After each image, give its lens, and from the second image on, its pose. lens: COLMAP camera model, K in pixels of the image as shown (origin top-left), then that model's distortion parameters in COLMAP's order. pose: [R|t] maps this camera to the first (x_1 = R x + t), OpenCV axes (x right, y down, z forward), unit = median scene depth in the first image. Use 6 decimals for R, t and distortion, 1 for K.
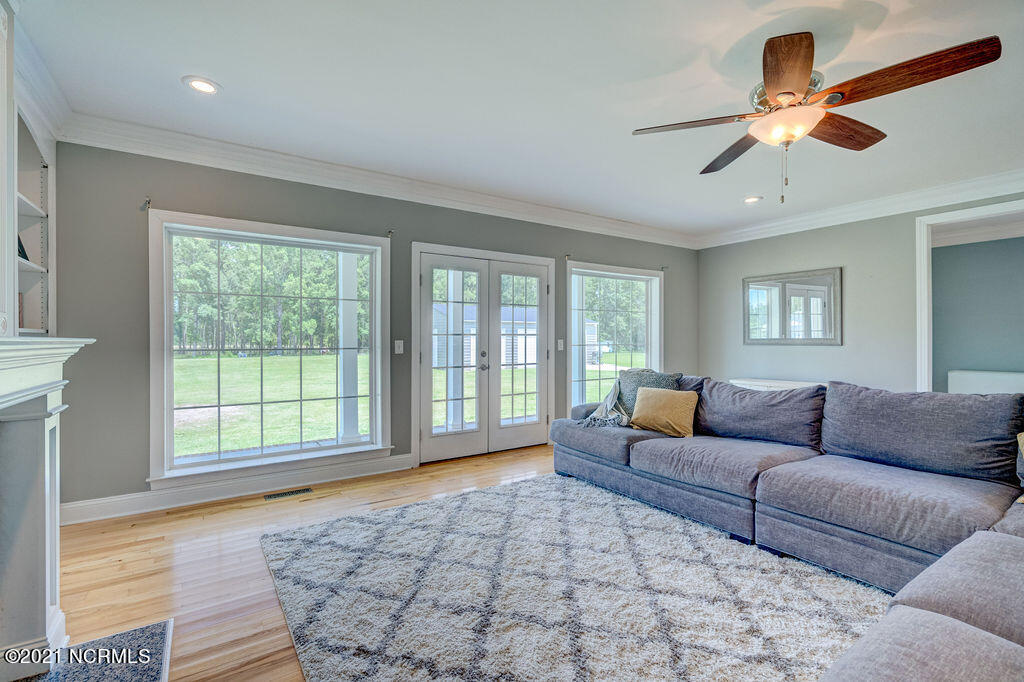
lens RADIAL K [[465.2, 0, 507.9], [0, 465.2, 338.2], [0, 0, 1]] dist [-0.010830, -0.000870]
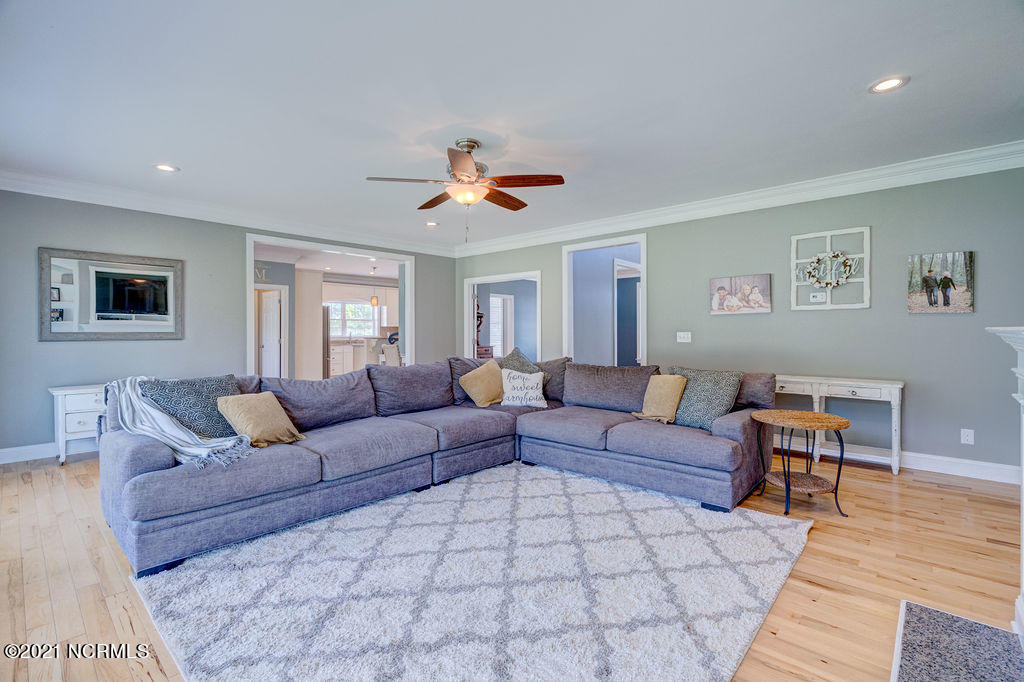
lens RADIAL K [[465.2, 0, 509.6], [0, 465.2, 334.8], [0, 0, 1]] dist [-0.010830, -0.000870]
pose [[-0.239696, -0.006142, 0.970828, -0.743453], [0.001355, 0.999977, 0.006661, -0.000713], [-0.970847, 0.002912, -0.239683, 0.991549]]
